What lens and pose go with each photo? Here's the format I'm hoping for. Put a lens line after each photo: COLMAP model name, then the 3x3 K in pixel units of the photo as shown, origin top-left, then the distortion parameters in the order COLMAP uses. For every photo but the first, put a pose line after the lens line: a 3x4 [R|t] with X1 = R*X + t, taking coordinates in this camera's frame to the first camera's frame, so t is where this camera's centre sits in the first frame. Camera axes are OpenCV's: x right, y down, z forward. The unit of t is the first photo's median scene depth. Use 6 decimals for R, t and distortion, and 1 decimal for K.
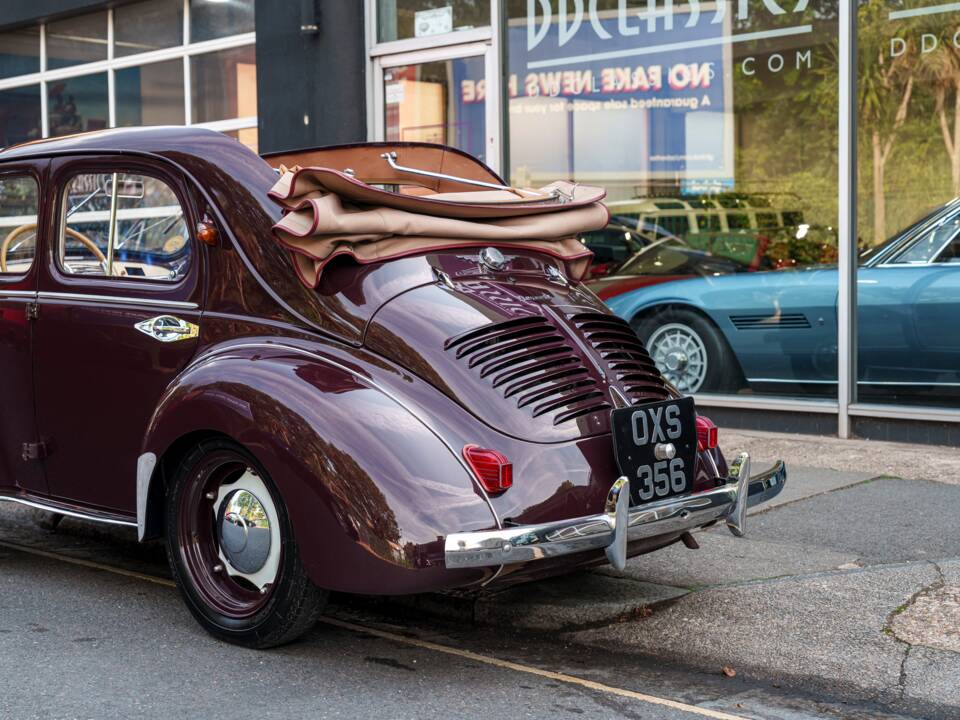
lens RADIAL K [[1433.3, 0, 499.2], [0, 1433.3, 364.5], [0, 0, 1]] dist [0.001615, 0.023673]
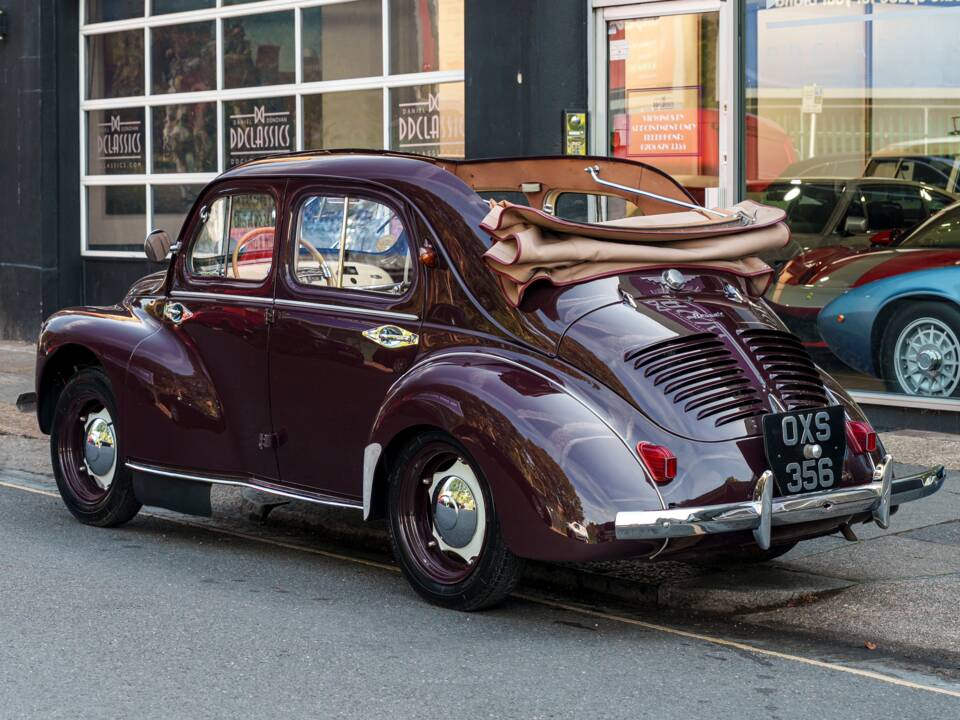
lens RADIAL K [[2117.3, 0, 502.2], [0, 2117.3, 357.7], [0, 0, 1]] dist [-0.023751, 0.065531]
pose [[0.989619, 0.016699, -0.142743, 0.102471], [-0.015407, 0.999830, 0.010152, -0.027215], [0.142888, -0.007847, 0.989708, -0.686432]]
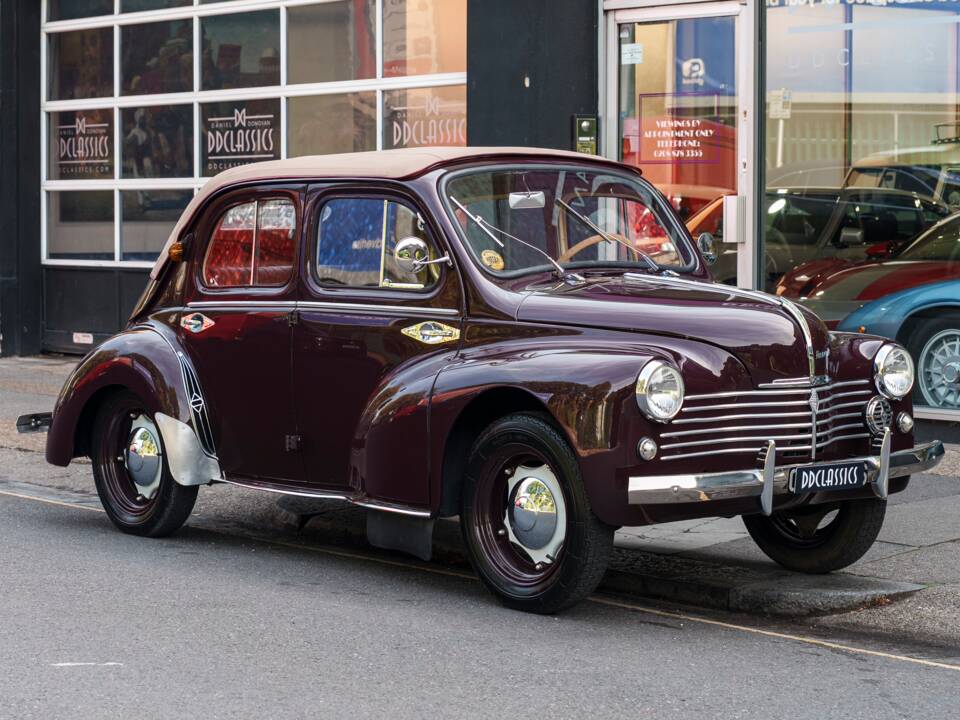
lens RADIAL K [[2302.6, 0, 480.0], [0, 2302.6, 360.0], [0, 0, 1]] dist [-0.032254, -0.043156]
pose [[0.993710, 0.018650, -0.110419, -0.017365], [-0.018799, 0.999823, -0.000308, -0.008583], [0.110394, 0.002382, 0.993885, -0.863869]]
